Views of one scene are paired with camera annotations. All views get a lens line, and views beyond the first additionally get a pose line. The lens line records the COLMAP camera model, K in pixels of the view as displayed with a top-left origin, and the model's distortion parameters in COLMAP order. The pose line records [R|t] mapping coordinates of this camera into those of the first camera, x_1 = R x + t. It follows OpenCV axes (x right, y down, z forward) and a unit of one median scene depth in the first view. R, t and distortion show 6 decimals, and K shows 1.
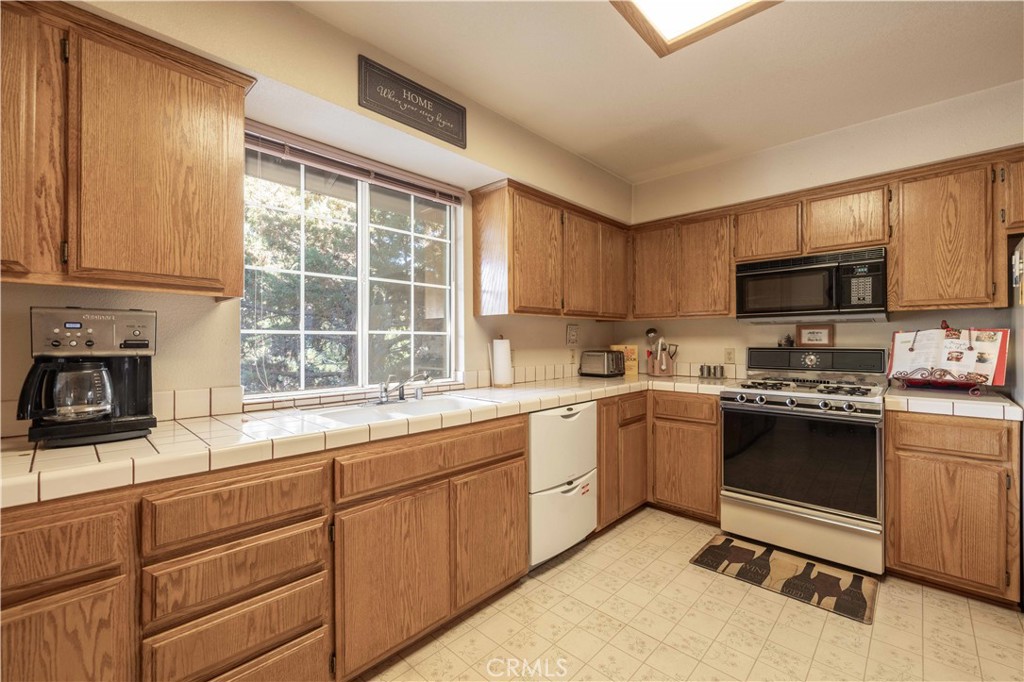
lens RADIAL K [[429.9, 0, 505.2], [0, 429.9, 338.8], [0, 0, 1]] dist [-0.001763, -0.000110]
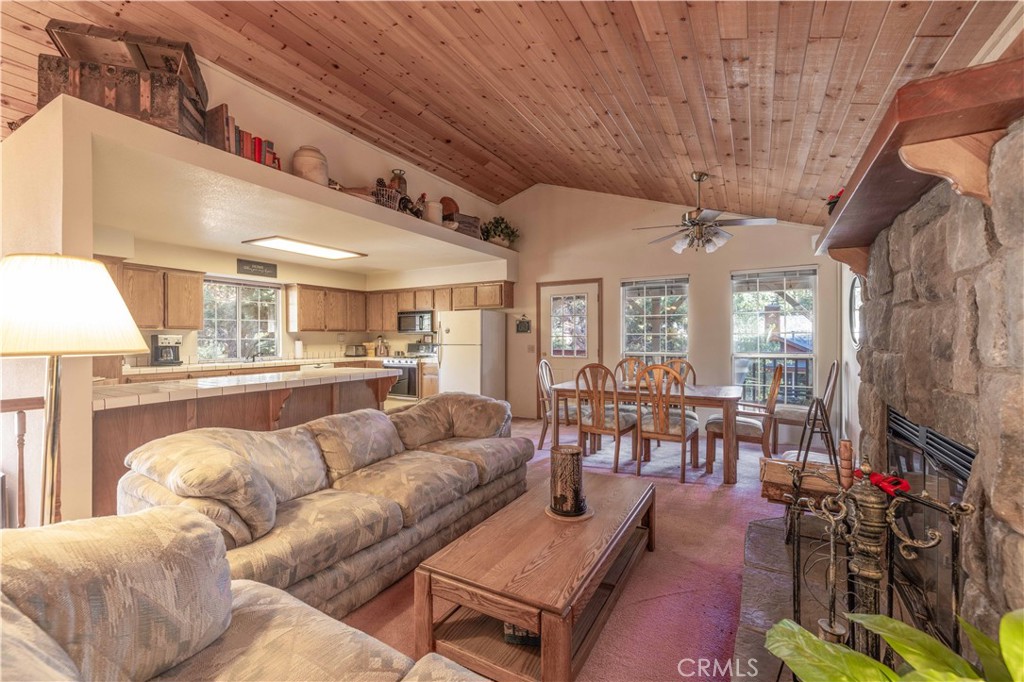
lens RADIAL K [[429.4, 0, 517.0], [0, 429.4, 336.8], [0, 0, 1]] dist [-0.002239, -0.000156]
pose [[0.965640, -0.000010, 0.259885, 0.641020], [-0.000020, 1.000000, 0.000112, -0.024923], [-0.259885, -0.000113, 0.965640, -1.997127]]
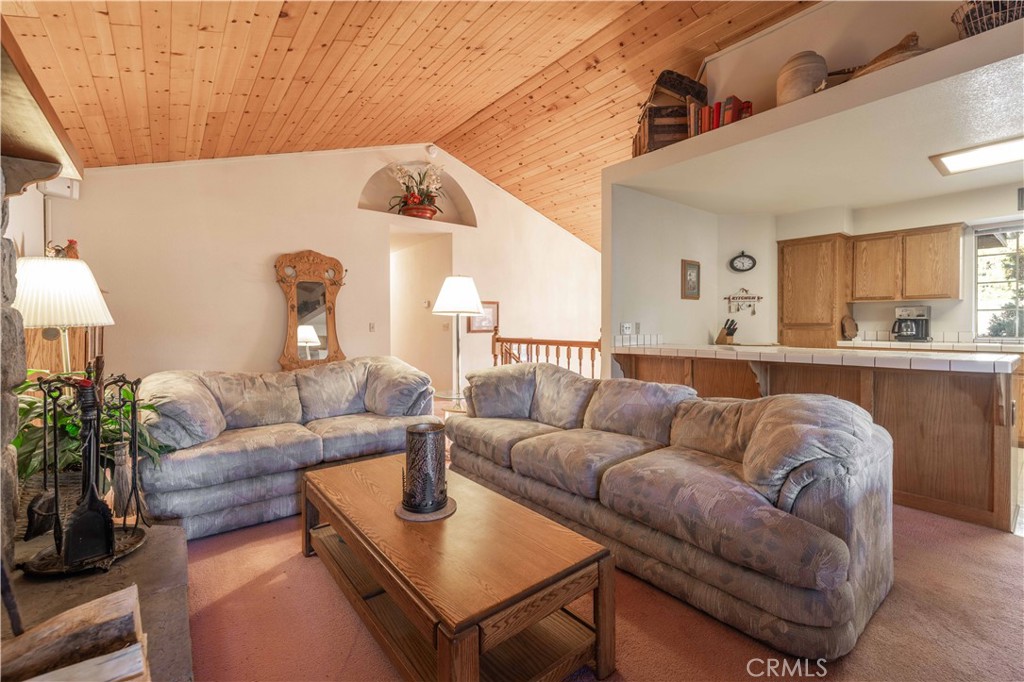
lens RADIAL K [[436.8, 0, 501.7], [0, 436.8, 324.1], [0, 0, 1]] dist [0.001293, 0.000059]
pose [[-0.135551, -0.004160, -0.990762, 1.624240], [0.008043, 0.999954, -0.005299, 0.038591], [0.990738, -0.008687, -0.135511, -0.993250]]
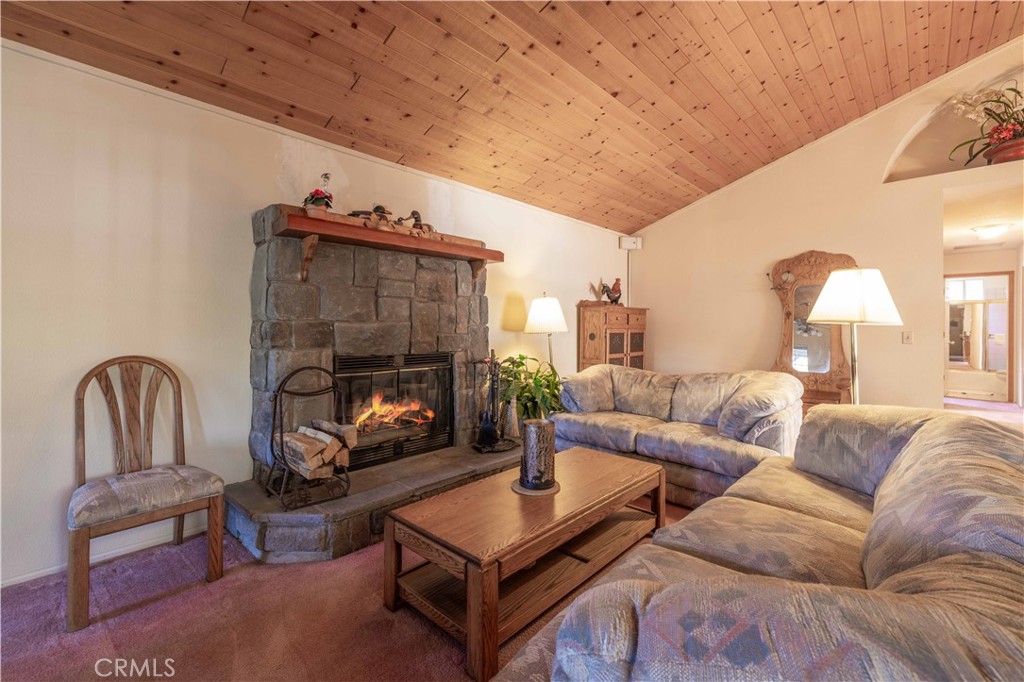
lens RADIAL K [[438.1, 0, 521.6], [0, 438.1, 325.9], [0, 0, 1]] dist [-0.000082, -0.000503]
pose [[-0.999535, -0.004016, -0.030211, 1.023820], [-0.003829, 0.999973, -0.006233, 0.011325], [0.030235, -0.006114, -0.999524, -0.352955]]
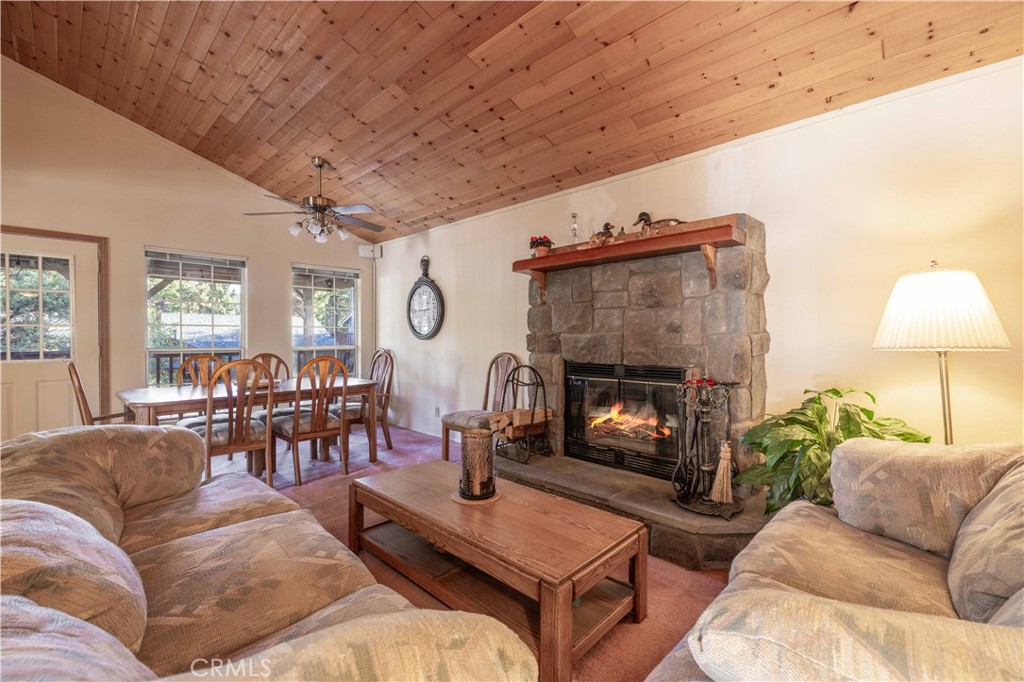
lens RADIAL K [[429.9, 0, 505.2], [0, 429.9, 338.8], [0, 0, 1]] dist [-0.001763, -0.000110]
pose [[-0.000740, -0.004200, 0.999991, 0.124748], [-0.003464, 0.999985, 0.004197, 0.009096], [-0.999994, -0.003460, -0.000755, -1.265309]]
